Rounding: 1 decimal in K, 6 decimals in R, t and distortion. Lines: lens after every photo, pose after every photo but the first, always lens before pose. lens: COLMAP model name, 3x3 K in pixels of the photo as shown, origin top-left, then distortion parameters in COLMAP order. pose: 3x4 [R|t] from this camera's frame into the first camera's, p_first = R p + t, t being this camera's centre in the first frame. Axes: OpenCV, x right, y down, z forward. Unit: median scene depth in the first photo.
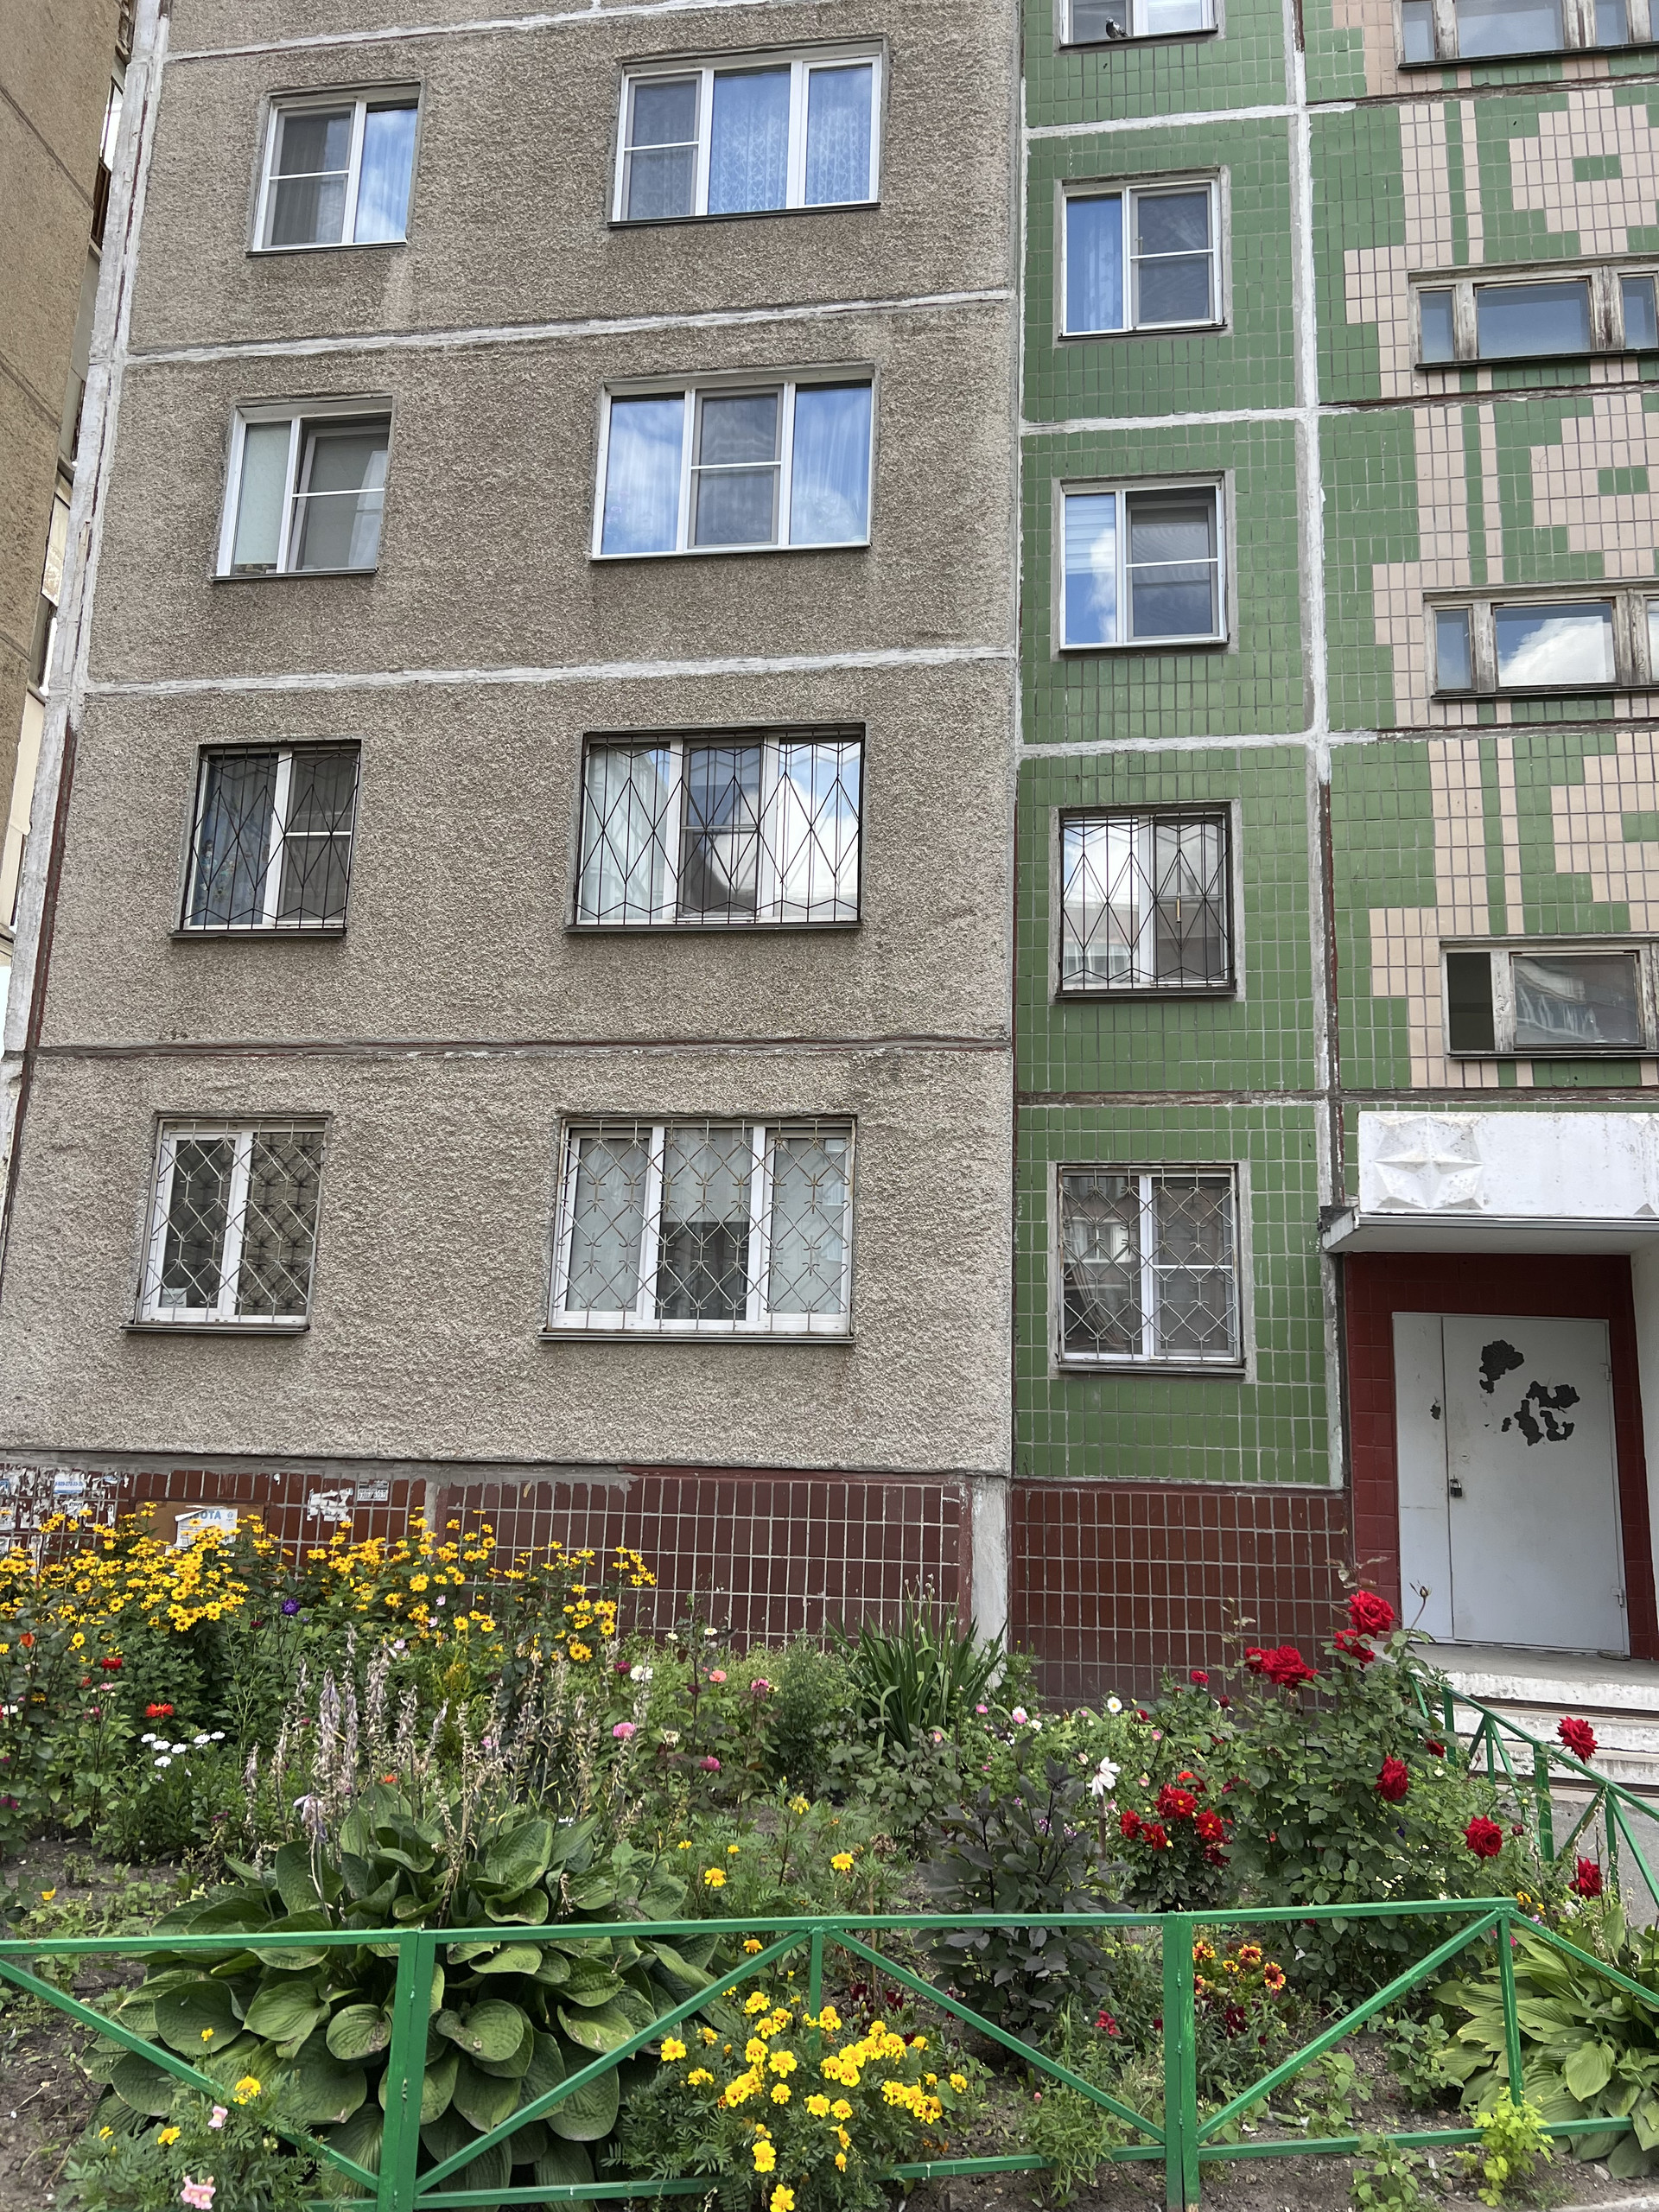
lens RADIAL K [[1666.0, 0, 820.6], [0, 1666.0, 1115.6], [0, 0, 1]] dist [0.039930, -0.053629]
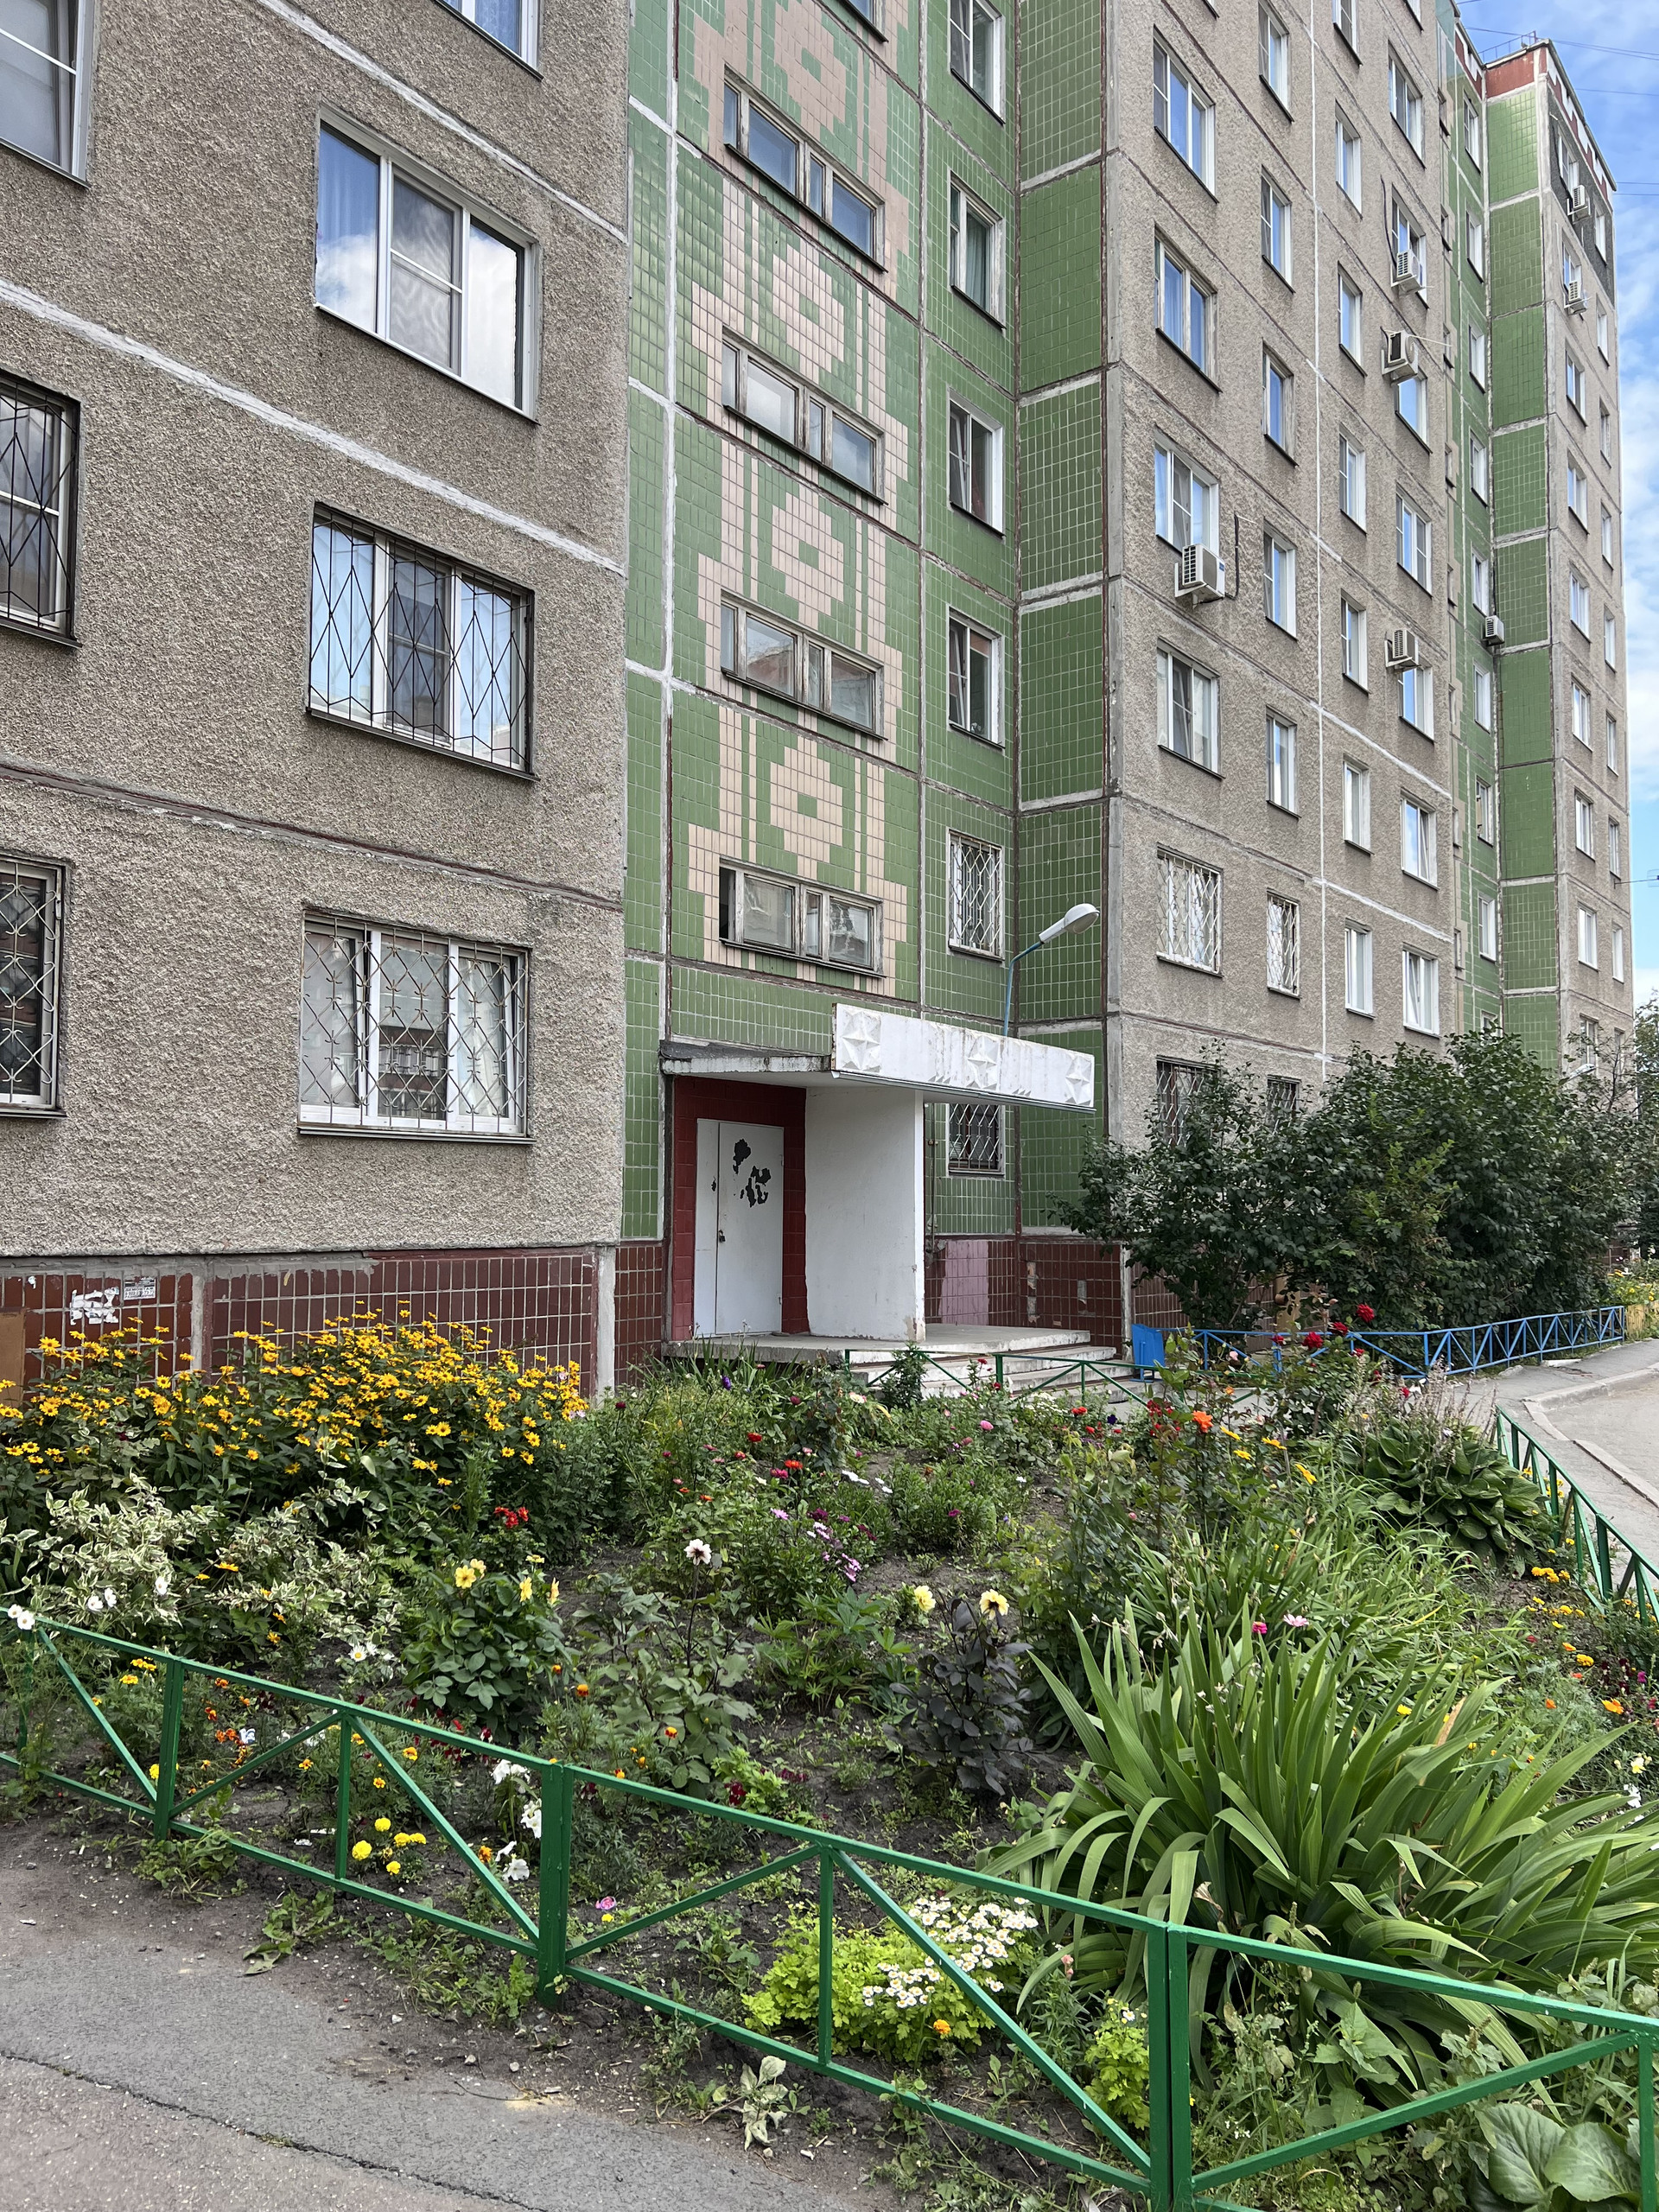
lens RADIAL K [[1666.0, 0, 821.7], [0, 1666.0, 1106.6], [0, 0, 1]] dist [0.039930, -0.053629]
pose [[0.474224, 0.031288, 0.879848, -0.898263], [-0.180830, 0.981523, 0.062561, -0.001641], [-0.861633, -0.188771, 0.471119, 0.251339]]
